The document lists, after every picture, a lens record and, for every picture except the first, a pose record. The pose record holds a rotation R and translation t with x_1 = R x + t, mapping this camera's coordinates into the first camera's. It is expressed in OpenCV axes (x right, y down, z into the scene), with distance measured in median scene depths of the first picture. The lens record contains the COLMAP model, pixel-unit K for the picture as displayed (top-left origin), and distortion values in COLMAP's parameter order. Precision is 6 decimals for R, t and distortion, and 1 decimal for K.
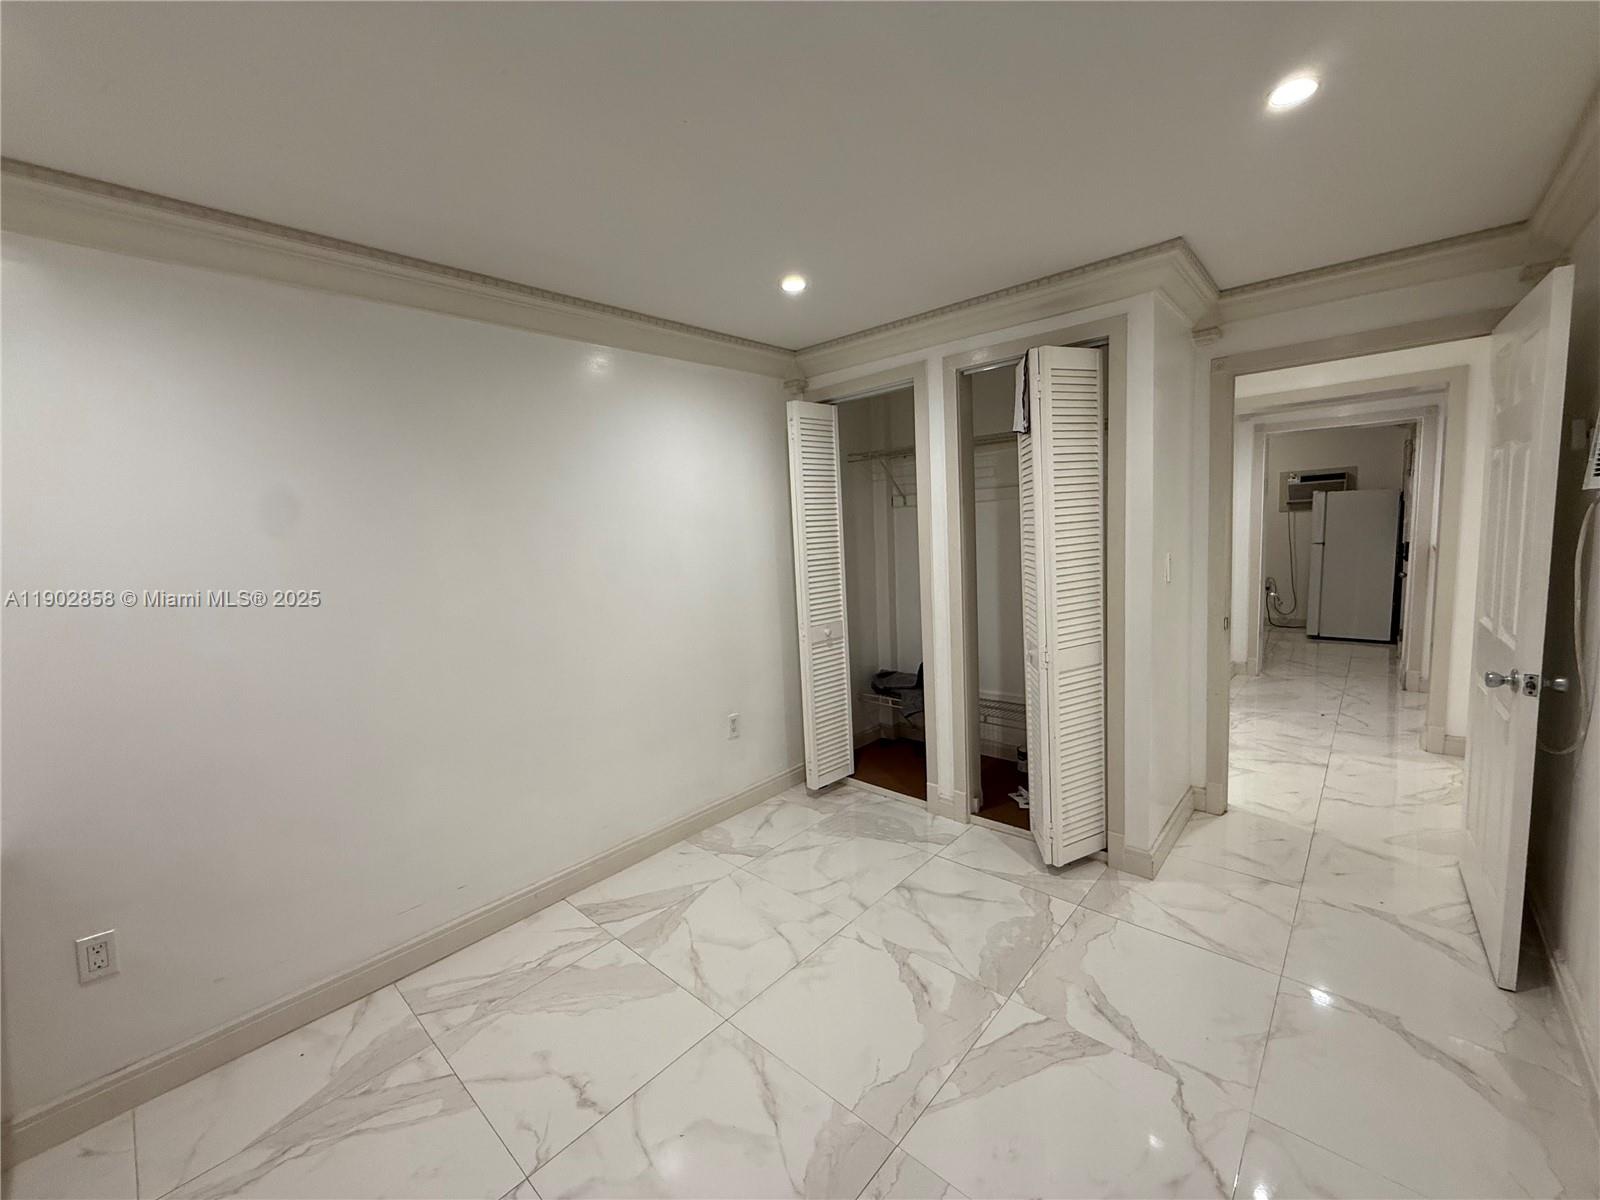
lens RADIAL K [[636.8, 0, 797.0], [0, 636.8, 598.5], [0, 0, 1]] dist [-0.000336, 0.000060]
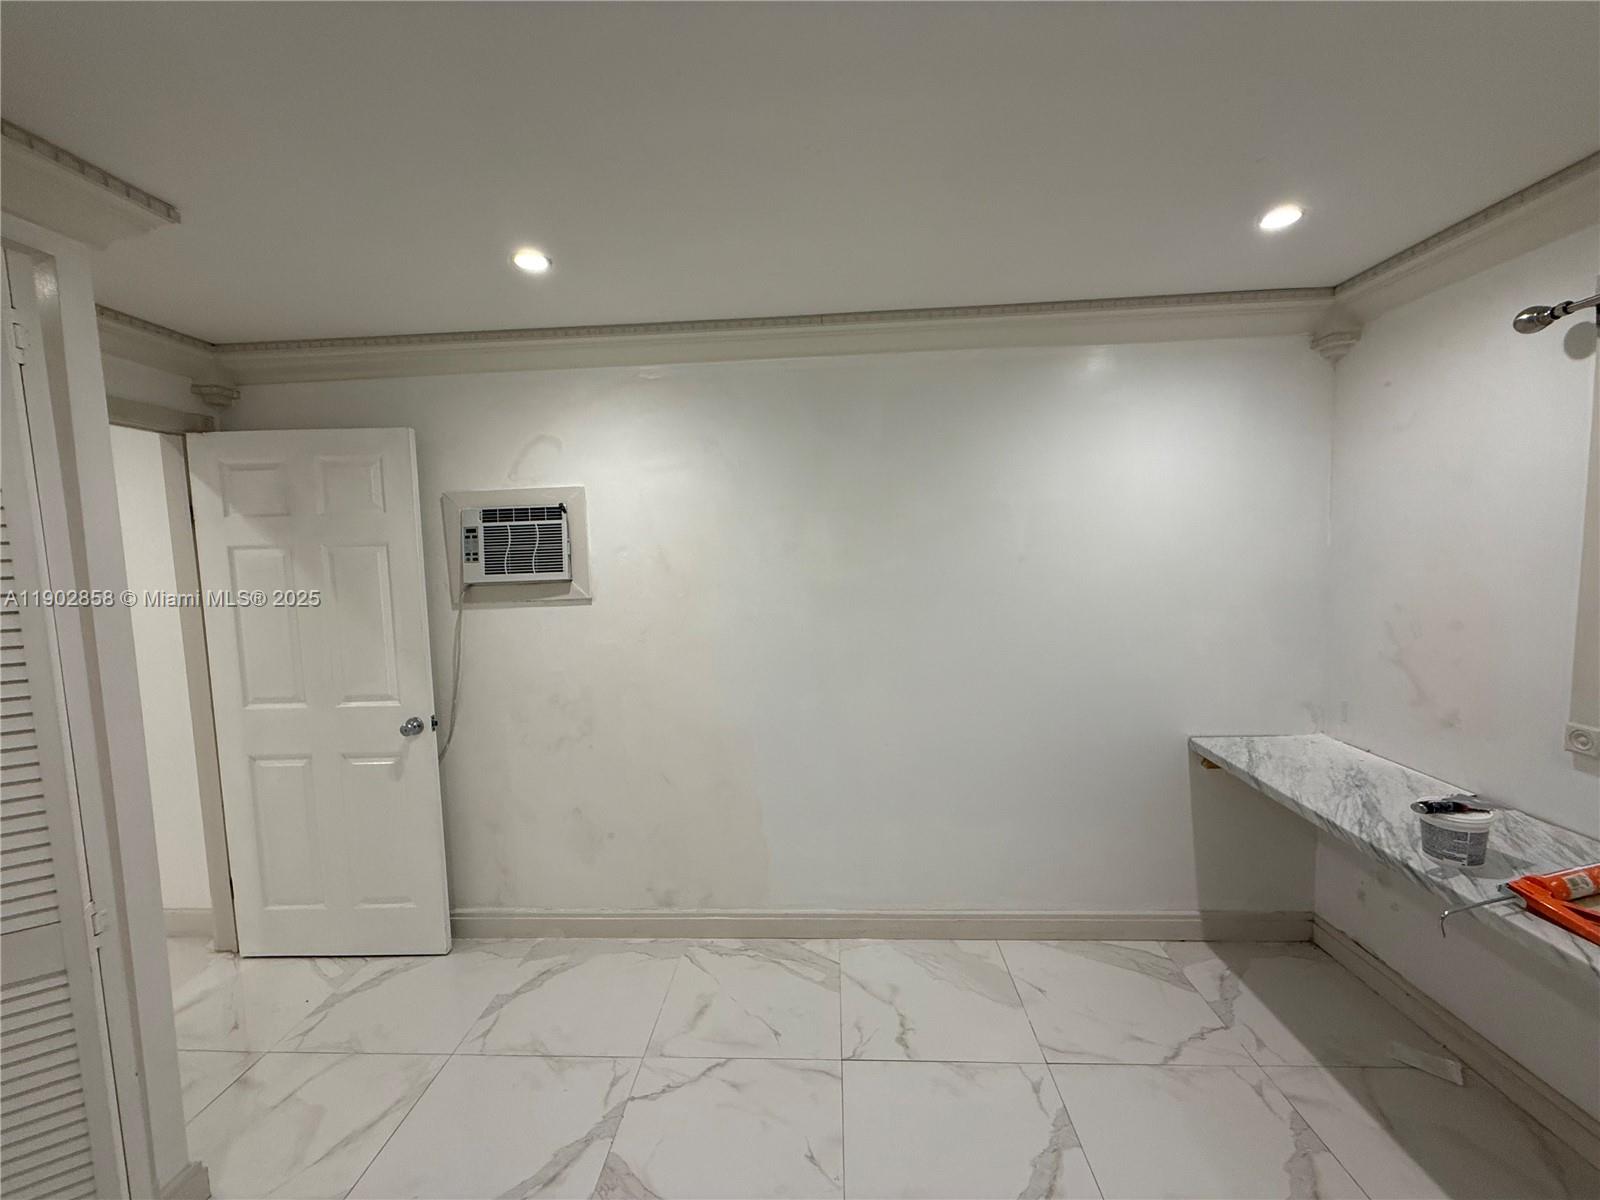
lens RADIAL K [[636.8, 0, 797.0], [0, 636.8, 598.5], [0, 0, 1]] dist [-0.000336, 0.000060]
pose [[-0.633275, 0.004232, 0.773915, -0.238396], [0.142638, 0.983493, 0.111339, -0.098162], [-0.760669, 0.180898, -0.623425, 0.700277]]
